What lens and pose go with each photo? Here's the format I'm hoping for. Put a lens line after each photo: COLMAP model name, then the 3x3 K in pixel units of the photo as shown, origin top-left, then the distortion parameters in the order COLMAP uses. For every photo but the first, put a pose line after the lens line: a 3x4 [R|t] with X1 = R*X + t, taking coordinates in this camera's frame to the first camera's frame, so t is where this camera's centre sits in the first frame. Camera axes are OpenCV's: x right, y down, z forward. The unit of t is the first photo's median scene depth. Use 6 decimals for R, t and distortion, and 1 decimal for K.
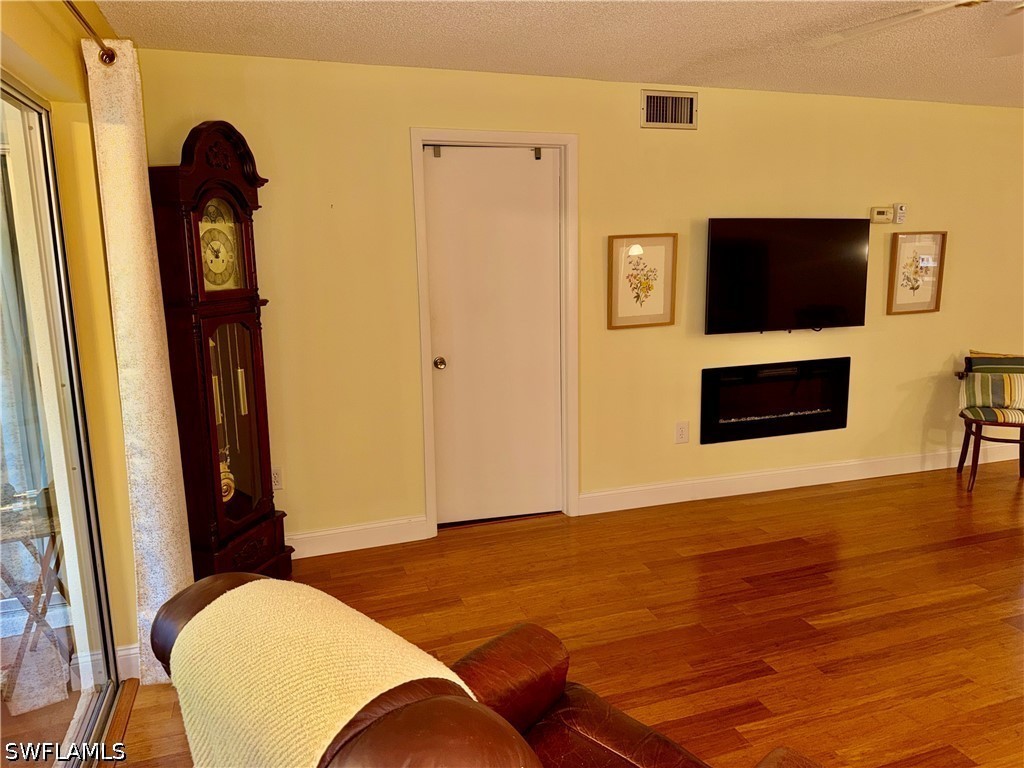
lens RADIAL K [[725.7, 0, 517.3], [0, 725.7, 382.5], [0, 0, 1]] dist [0.004911, -0.010306]
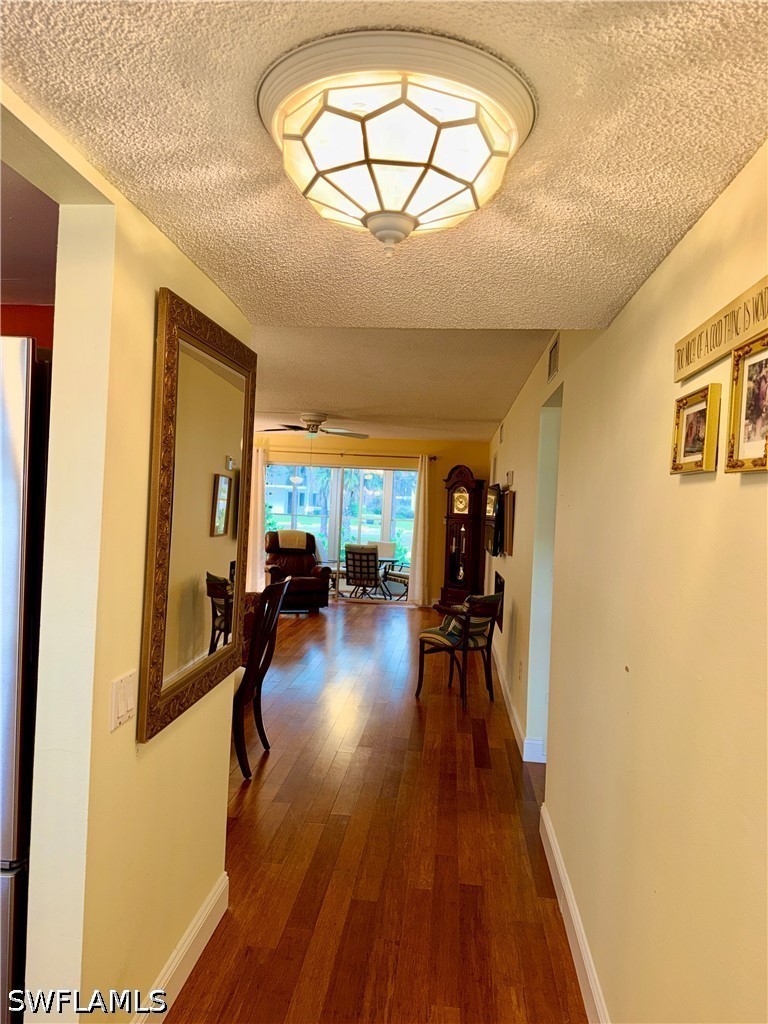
lens RADIAL K [[725.7, 0, 384.5], [0, 725.7, 513.6], [0, 0, 1]] dist [0.004911, -0.010306]
pose [[-0.399316, 0.009002, -0.916769, 1.863092], [-0.202021, 0.974510, 0.097563, -0.255148], [0.894278, 0.224165, -0.387319, 1.328862]]
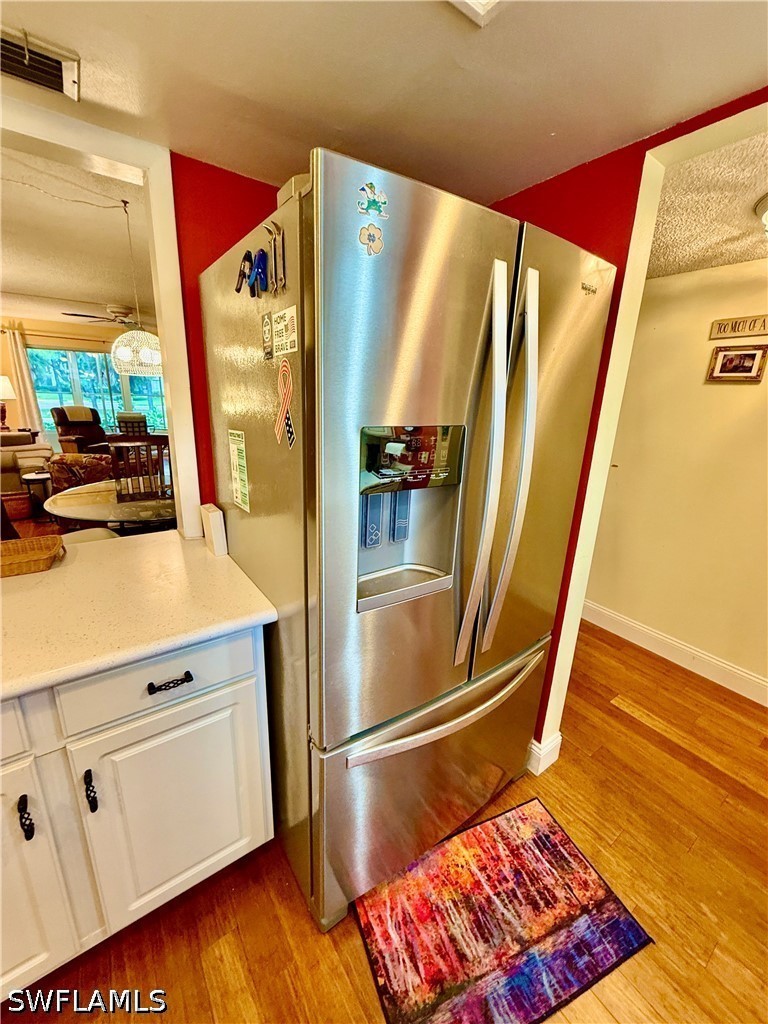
lens RADIAL K [[409.0, 0, 387.6], [0, 409.0, 511.4], [0, 0, 1]] dist [0.007197, -0.000136]
pose [[0.305737, 0.286944, -0.907848, 1.823027], [-0.205925, 0.950866, 0.231192, -0.154708], [0.929580, 0.116264, 0.349804, 0.825467]]
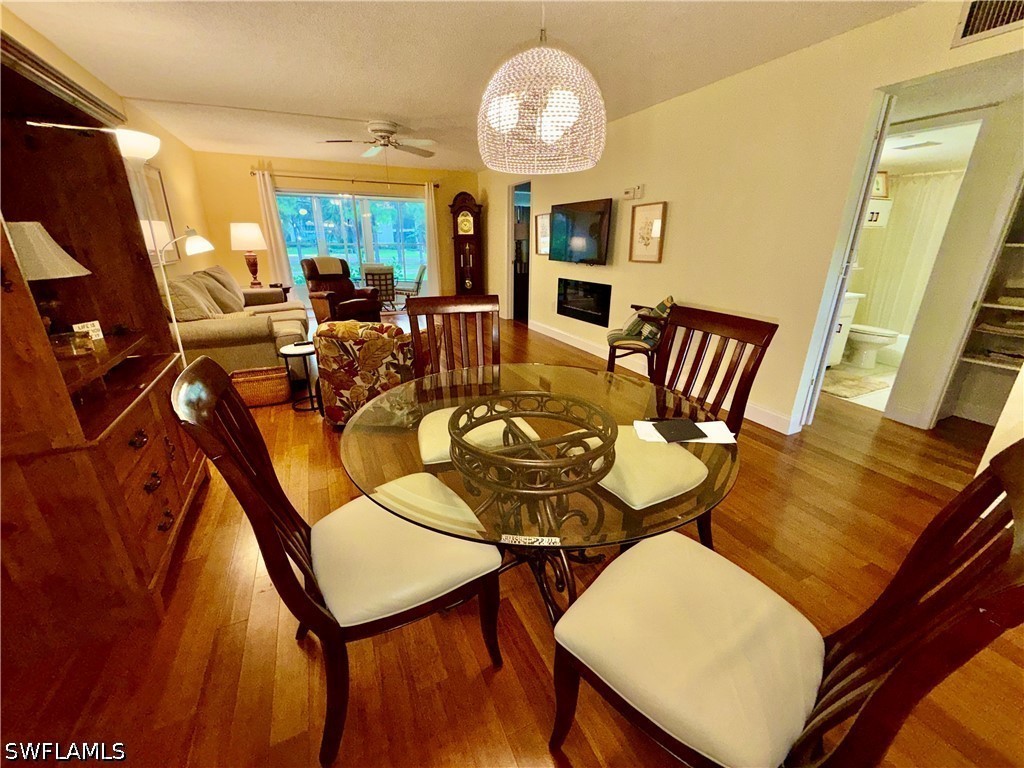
lens RADIAL K [[409.0, 0, 515.9], [0, 409.0, 384.6], [0, 0, 1]] dist [0.007197, -0.000136]
pose [[0.127972, 0.345420, -0.929682, 1.429615], [-0.180076, 0.929901, 0.320714, -0.087151], [0.975293, 0.126371, 0.181203, 0.648949]]
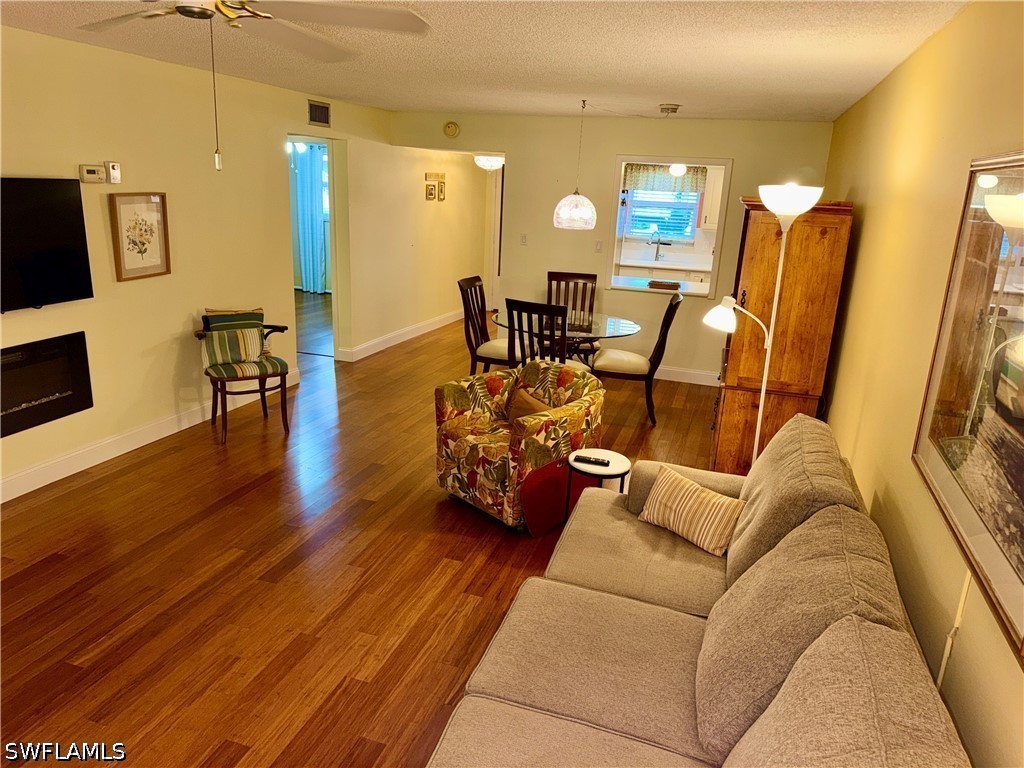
lens RADIAL K [[725.7, 0, 514.3], [0, 725.7, 387.7], [0, 0, 1]] dist [0.004911, -0.010306]
pose [[0.592384, -0.179004, 0.785518, 0.050745], [0.076647, 0.983104, 0.166229, -0.076888], [-0.802001, -0.038264, 0.596095, 0.020930]]
